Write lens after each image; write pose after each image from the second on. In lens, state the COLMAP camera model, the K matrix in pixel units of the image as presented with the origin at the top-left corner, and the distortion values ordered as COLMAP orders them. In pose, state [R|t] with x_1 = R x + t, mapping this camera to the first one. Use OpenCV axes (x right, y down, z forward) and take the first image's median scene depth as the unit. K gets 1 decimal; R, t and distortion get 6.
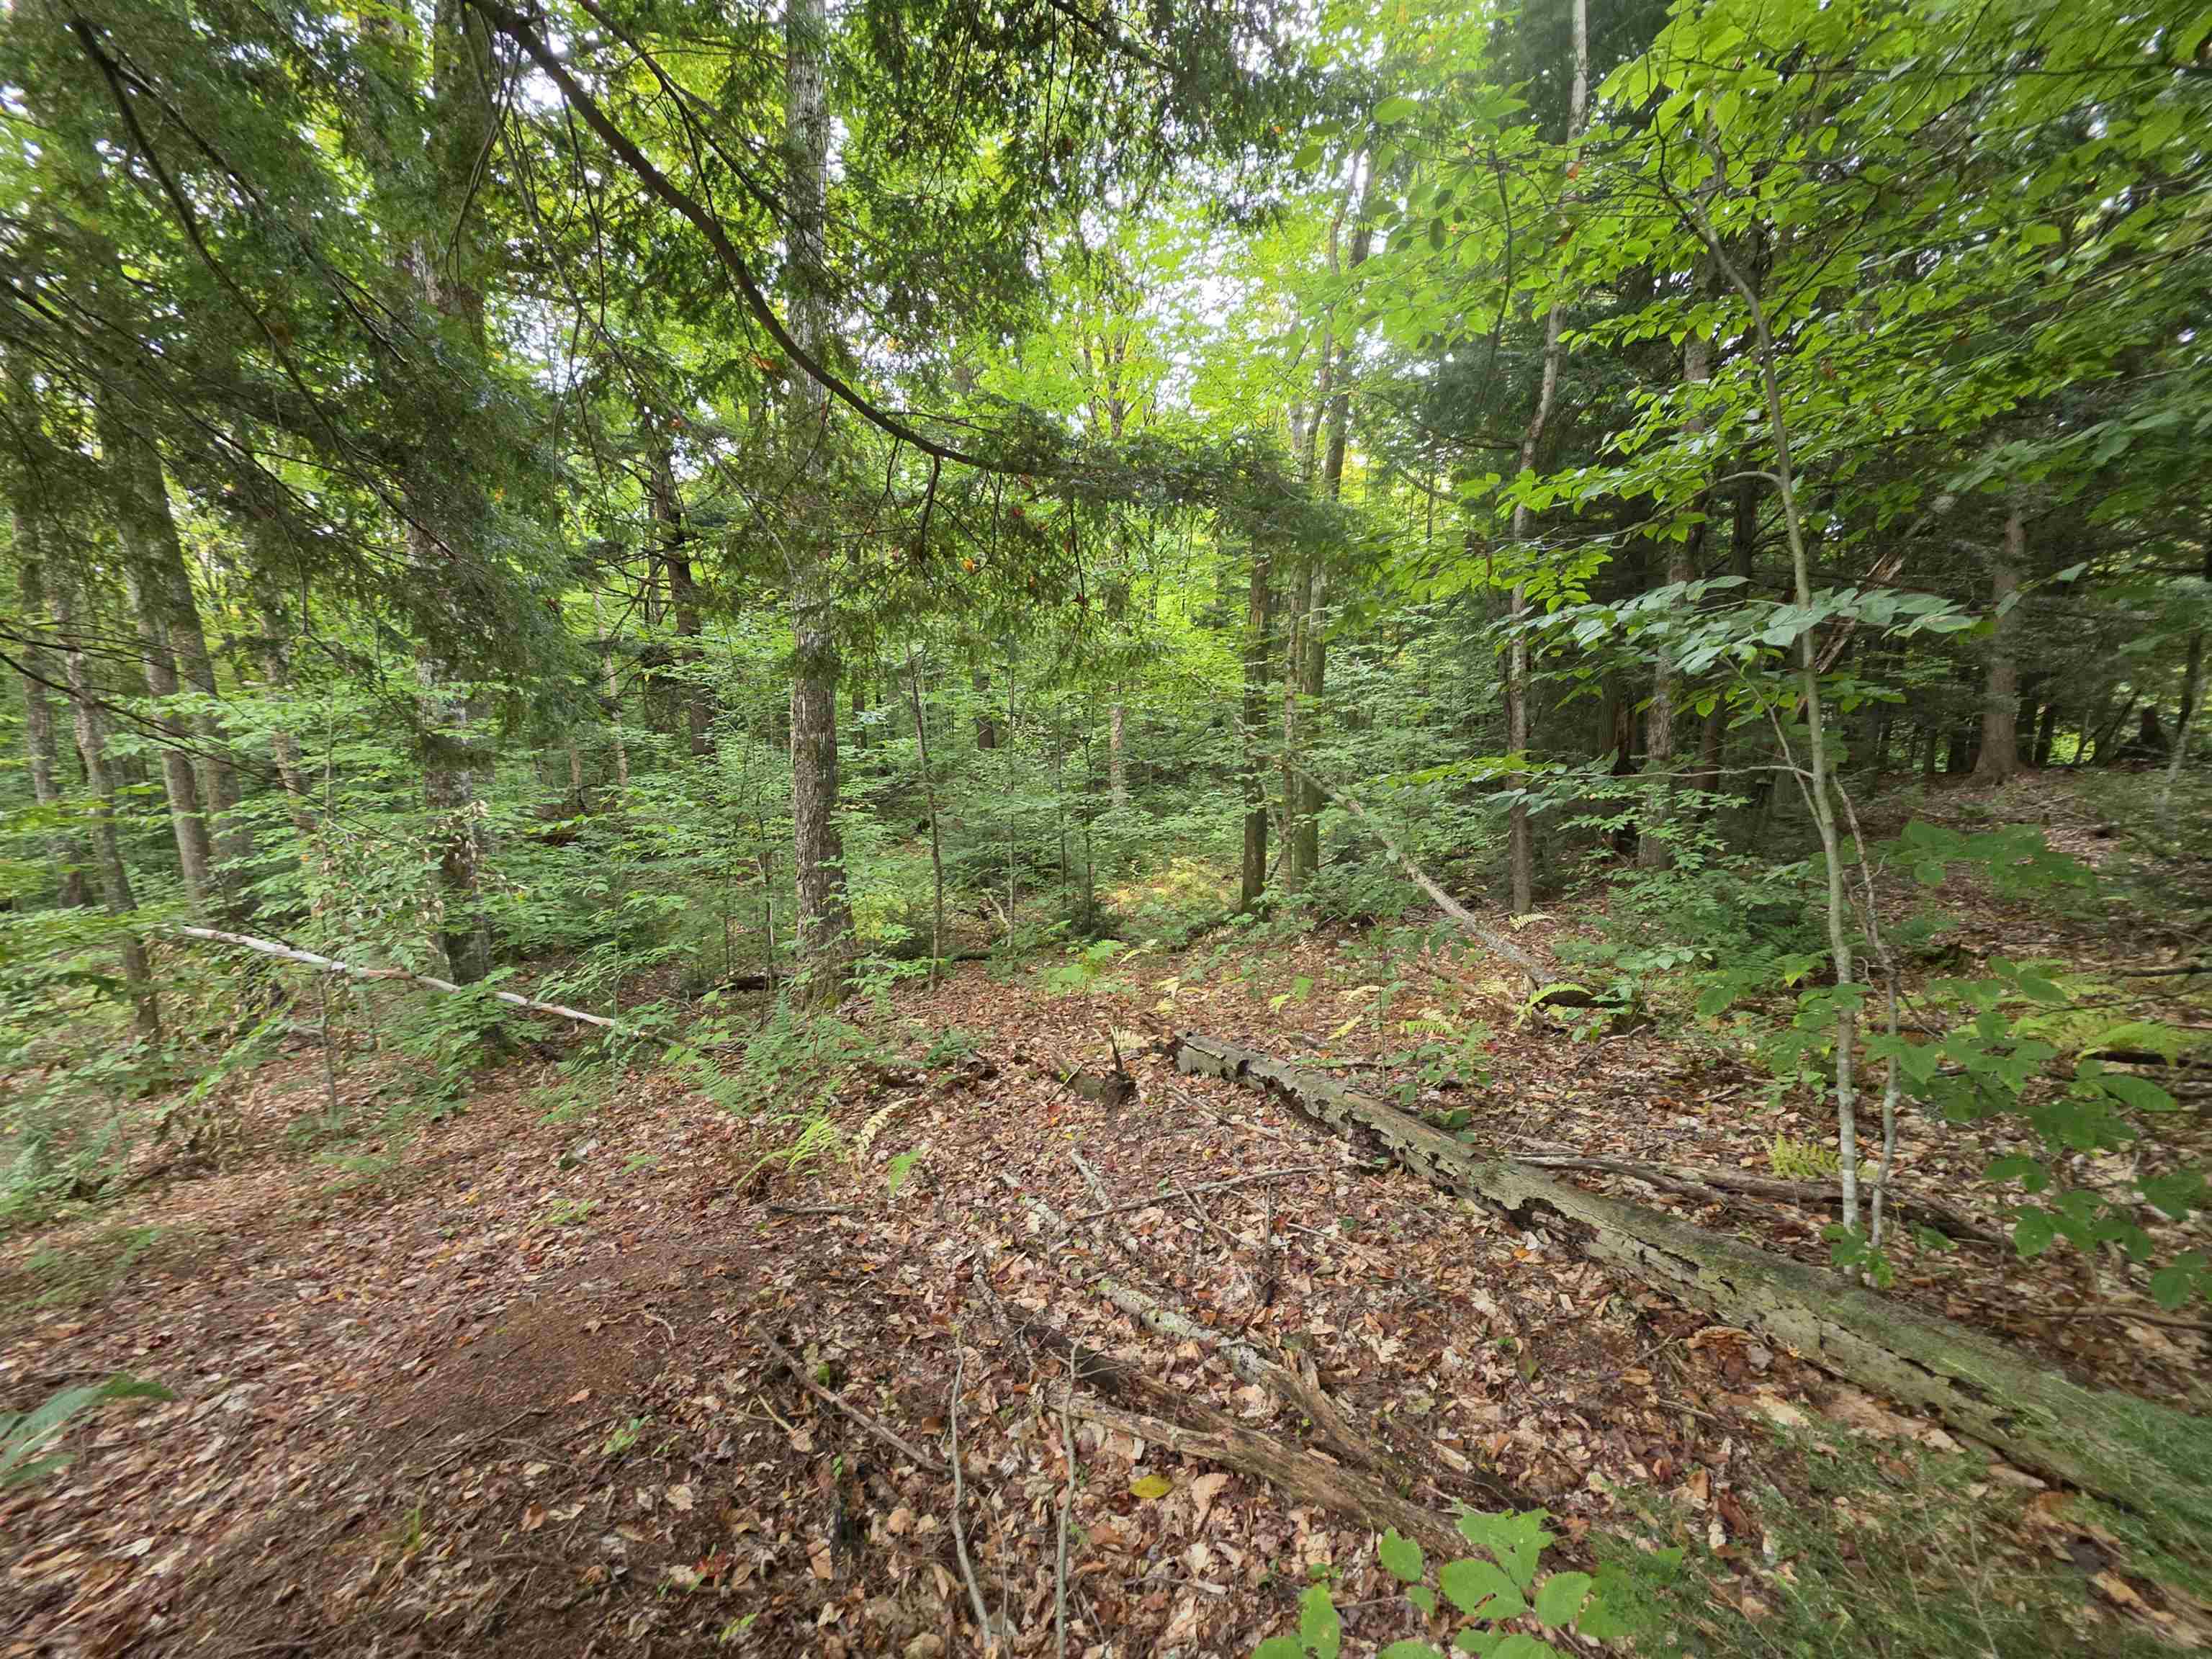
lens RADIAL K [[885.1, 0, 1112.4], [0, 885.1, 818.7], [0, 0, 1]] dist [0.002631, -0.000115]
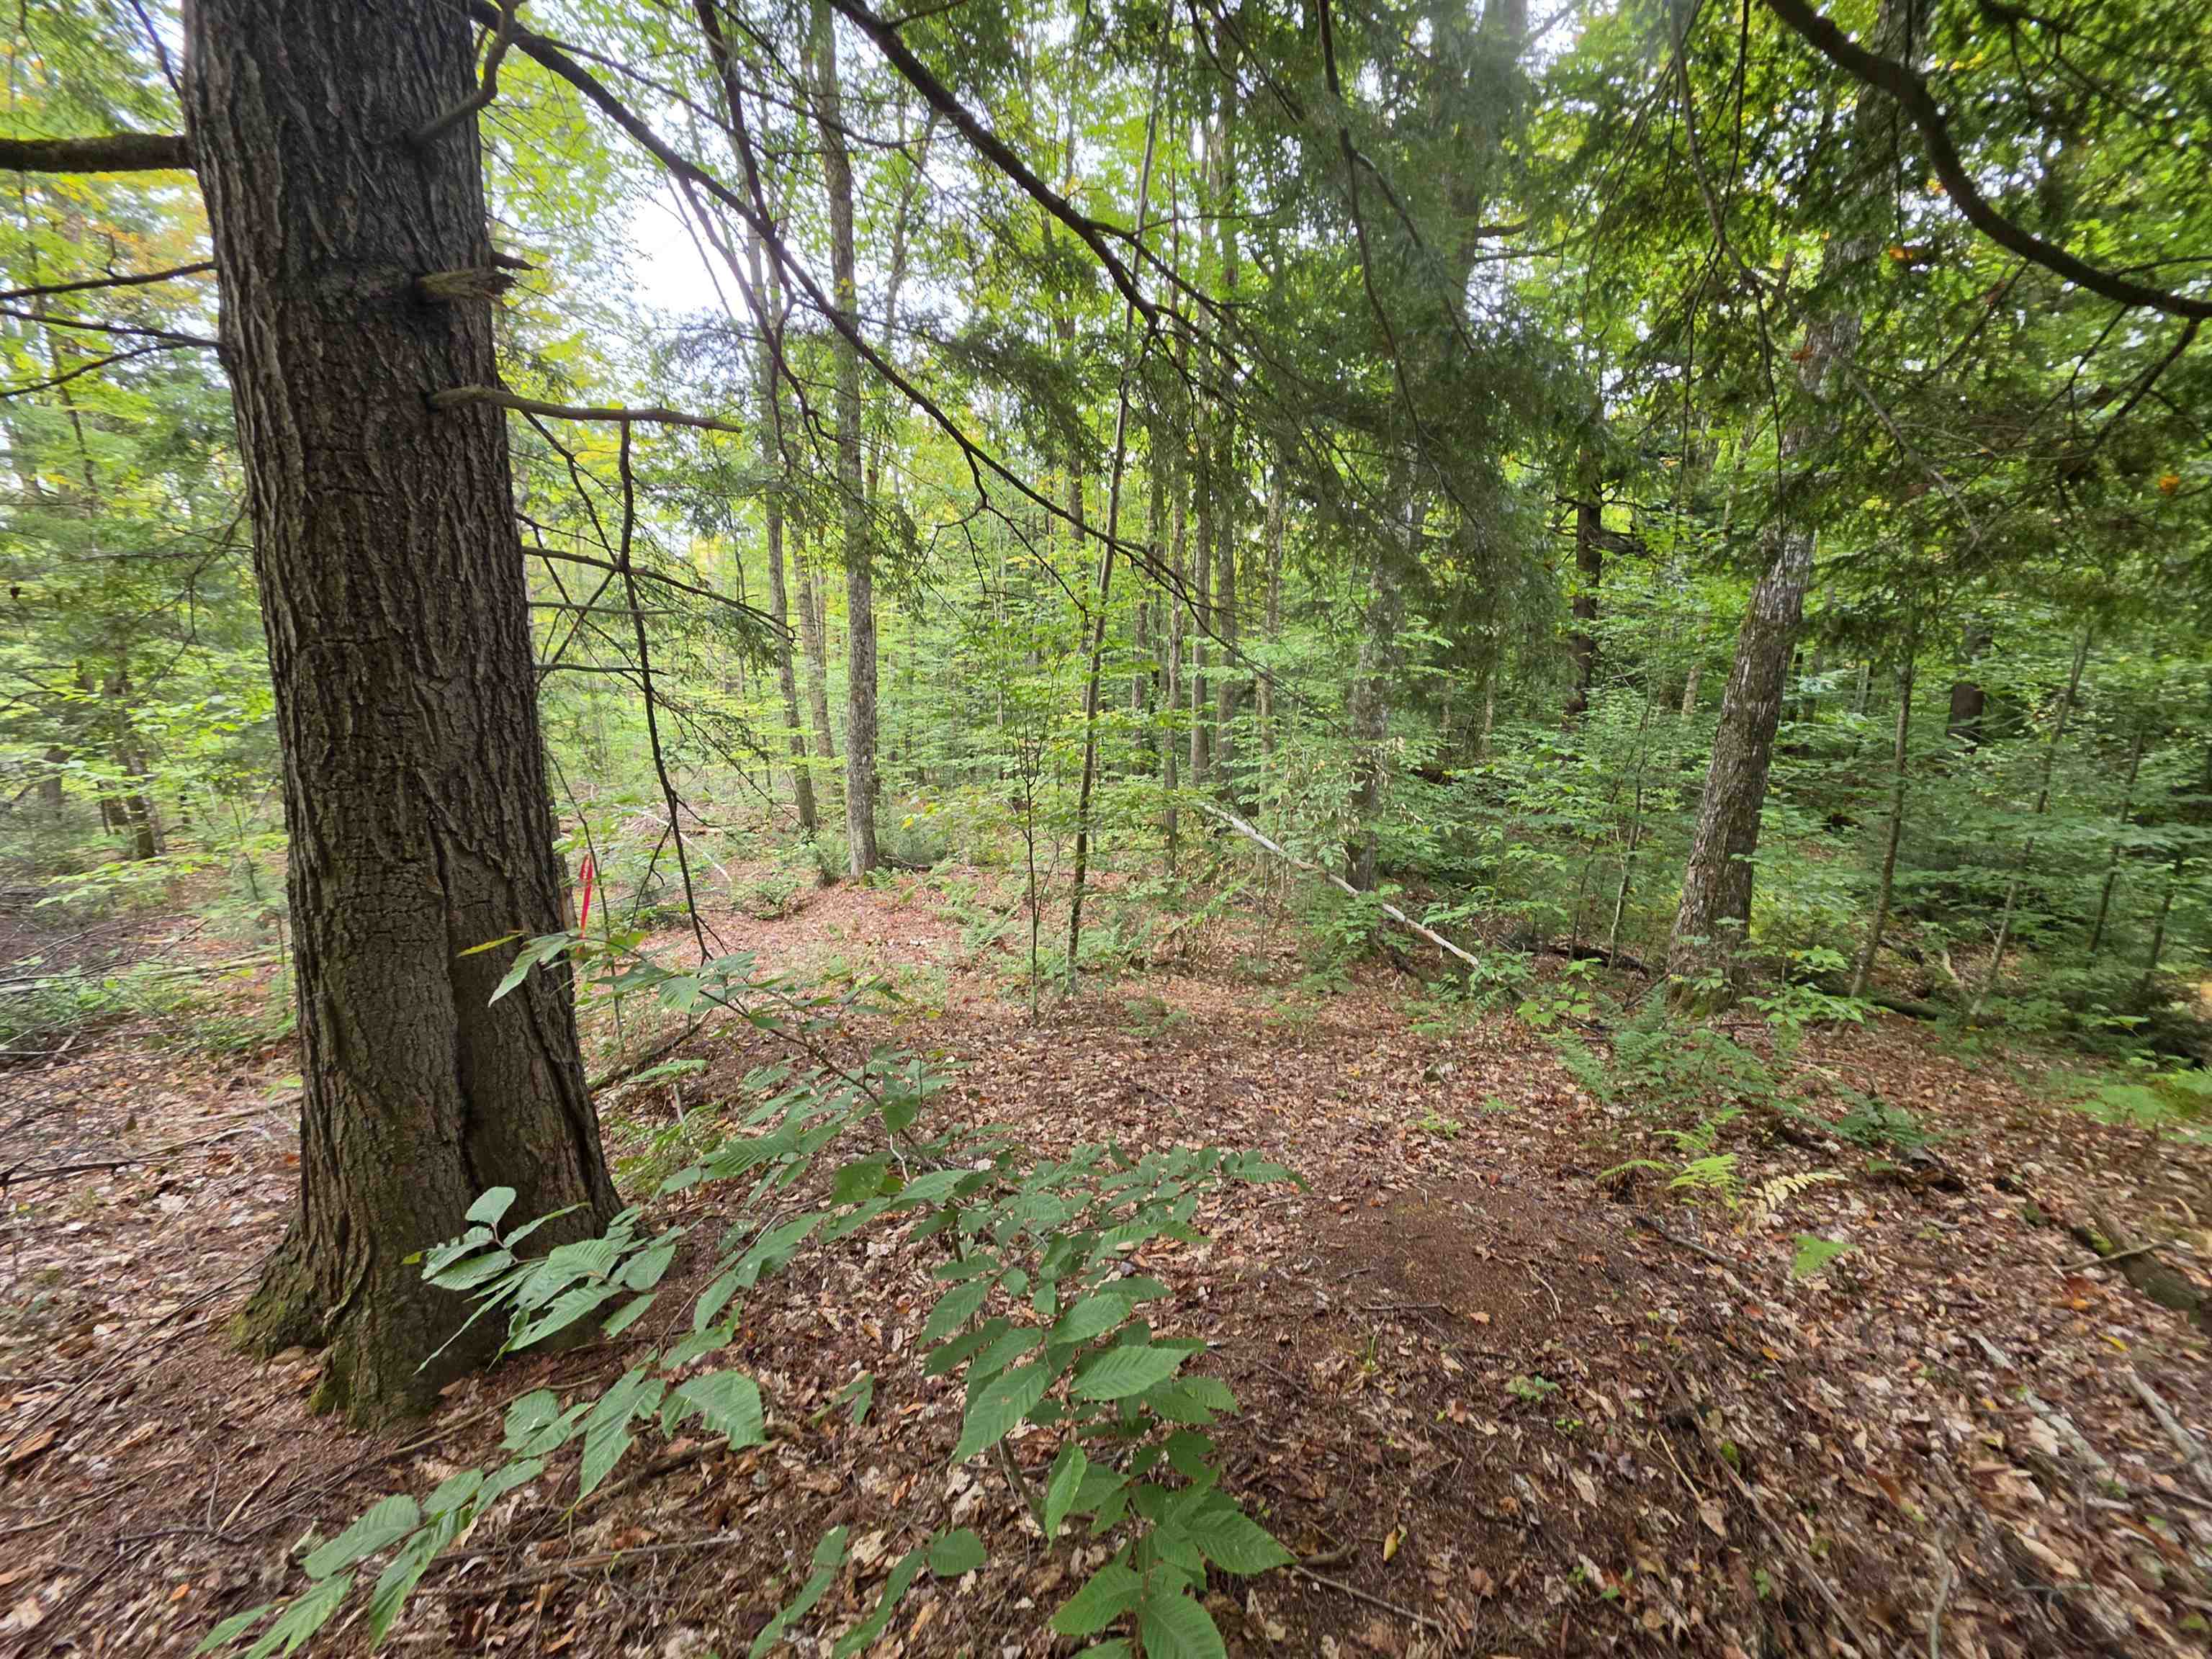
lens RADIAL K [[885.1, 0, 1110.3], [0, 885.1, 828.1], [0, 0, 1]] dist [0.002631, -0.000115]
pose [[0.625162, 0.190153, -0.756978, -0.102542], [-0.139217, 0.981482, 0.131574, -0.006106], [0.767979, 0.023129, 0.640057, -0.027628]]
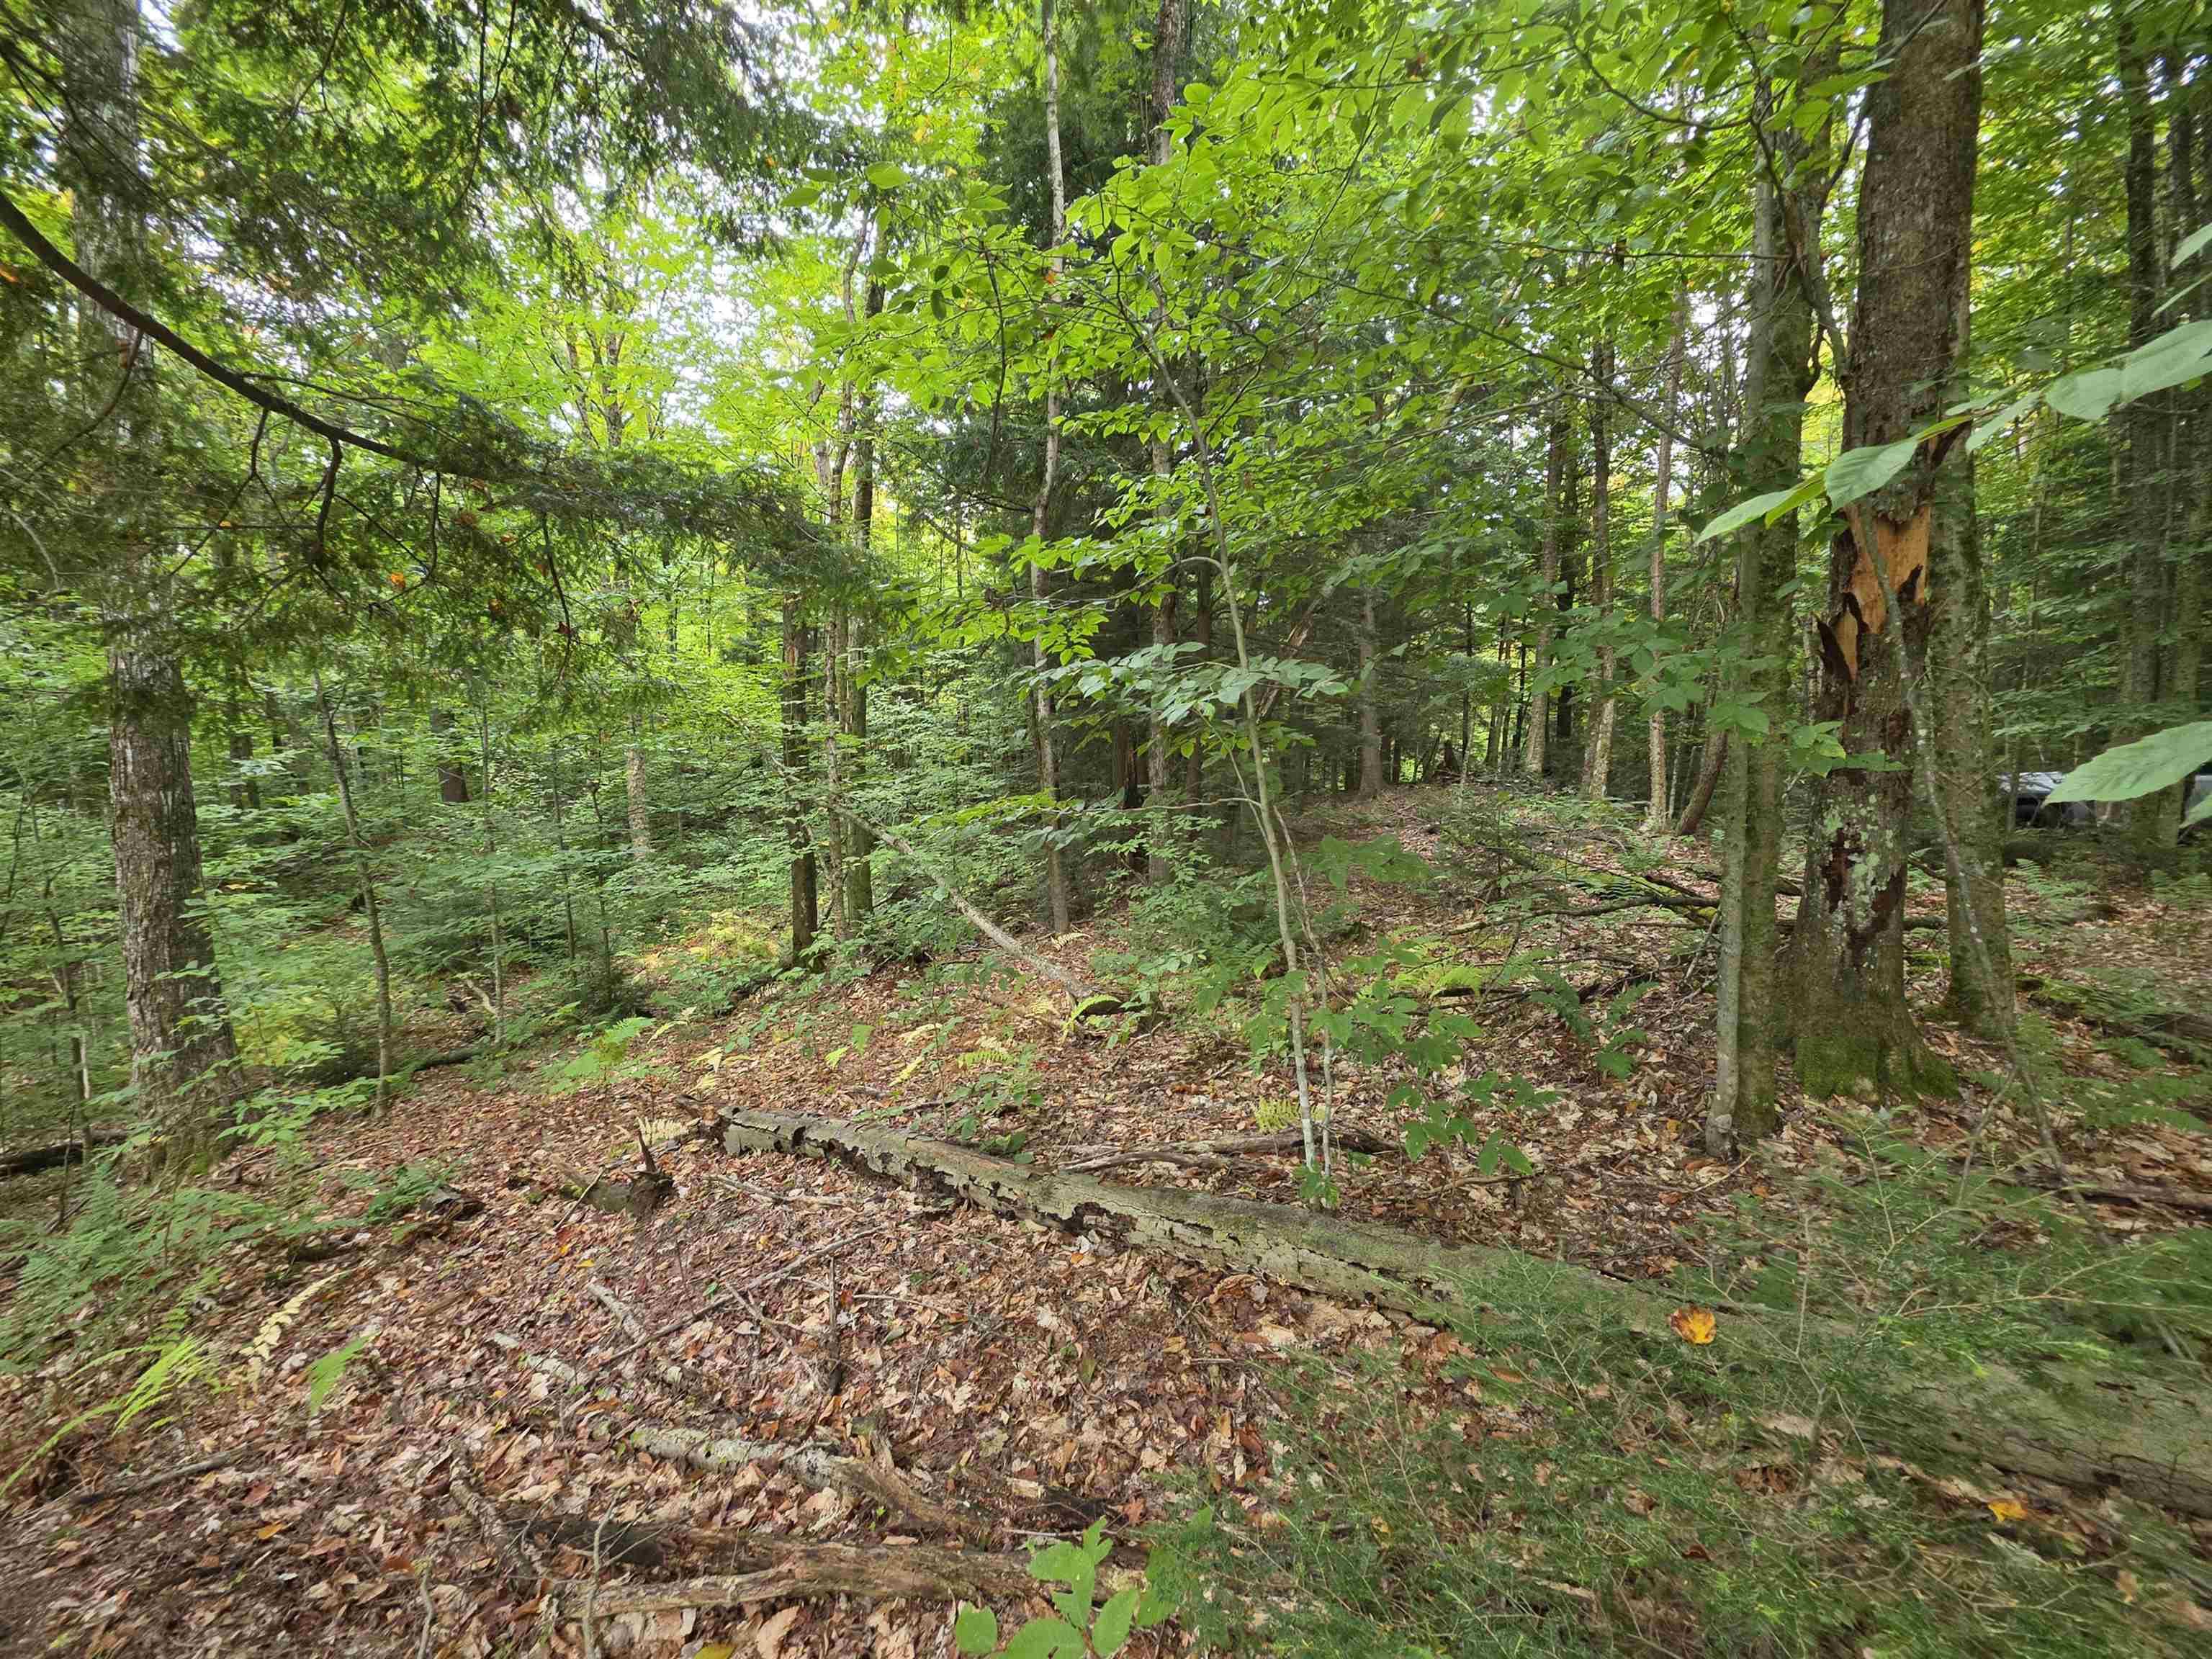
lens RADIAL K [[885.1, 0, 1105.7], [0, 885.1, 821.5], [0, 0, 1]] dist [0.002631, -0.000115]
pose [[0.881591, -0.050246, 0.469332, 0.012155], [0.068351, 0.997427, -0.021608, -0.008600], [-0.467039, 0.051128, 0.882757, 0.008146]]
